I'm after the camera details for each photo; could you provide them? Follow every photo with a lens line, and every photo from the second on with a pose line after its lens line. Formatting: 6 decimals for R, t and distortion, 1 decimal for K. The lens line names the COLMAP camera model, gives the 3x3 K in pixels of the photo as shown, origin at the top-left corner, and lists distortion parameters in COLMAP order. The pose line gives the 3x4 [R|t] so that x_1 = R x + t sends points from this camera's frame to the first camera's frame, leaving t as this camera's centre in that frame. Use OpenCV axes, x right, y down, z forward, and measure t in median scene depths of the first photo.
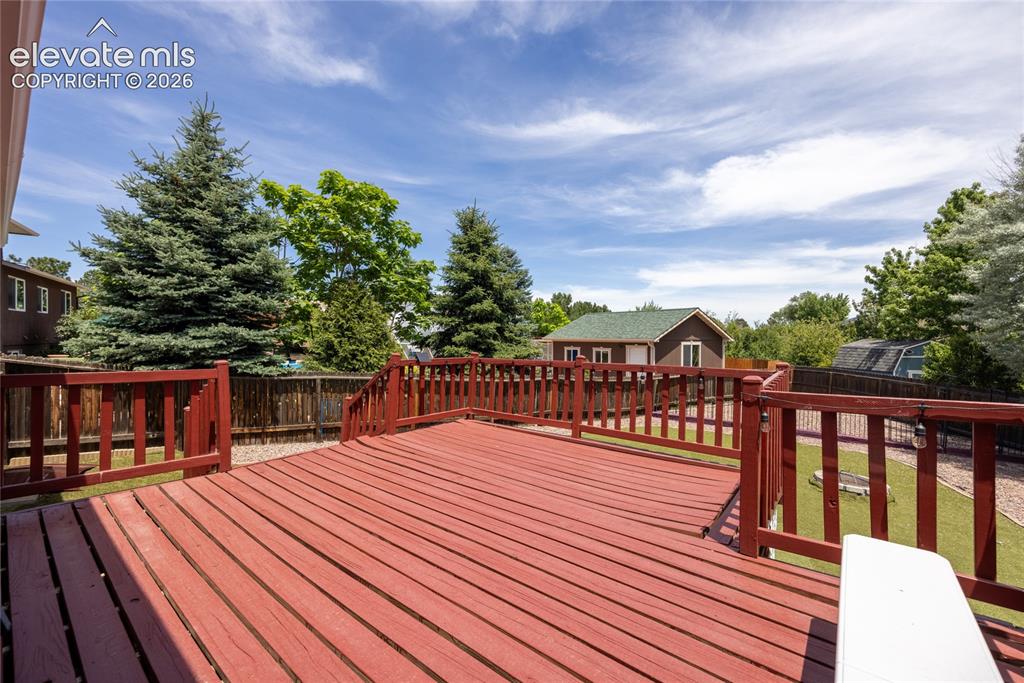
lens RADIAL K [[412.6, 0, 513.1], [0, 412.6, 336.5], [0, 0, 1]] dist [0.007396, -0.000127]
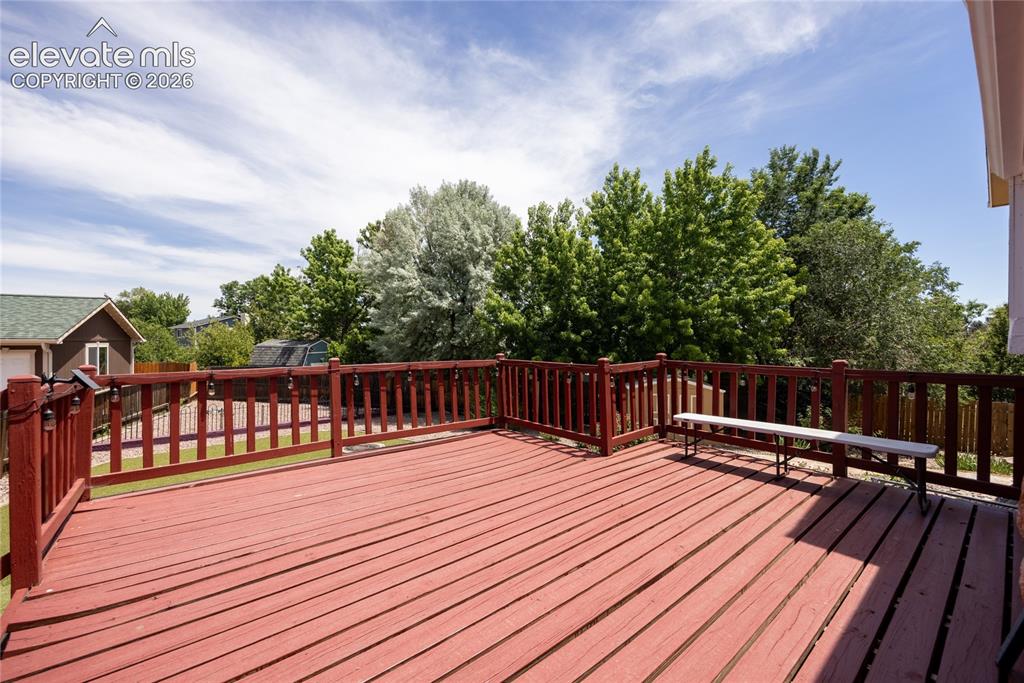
lens RADIAL K [[412.6, 0, 513.2], [0, 412.6, 344.0], [0, 0, 1]] dist [0.007396, -0.000127]
pose [[0.196302, -0.013286, 0.980454, -0.228881], [-0.003456, 0.999893, 0.014241, 0.001560], [-0.980537, -0.006184, 0.196235, 0.185988]]
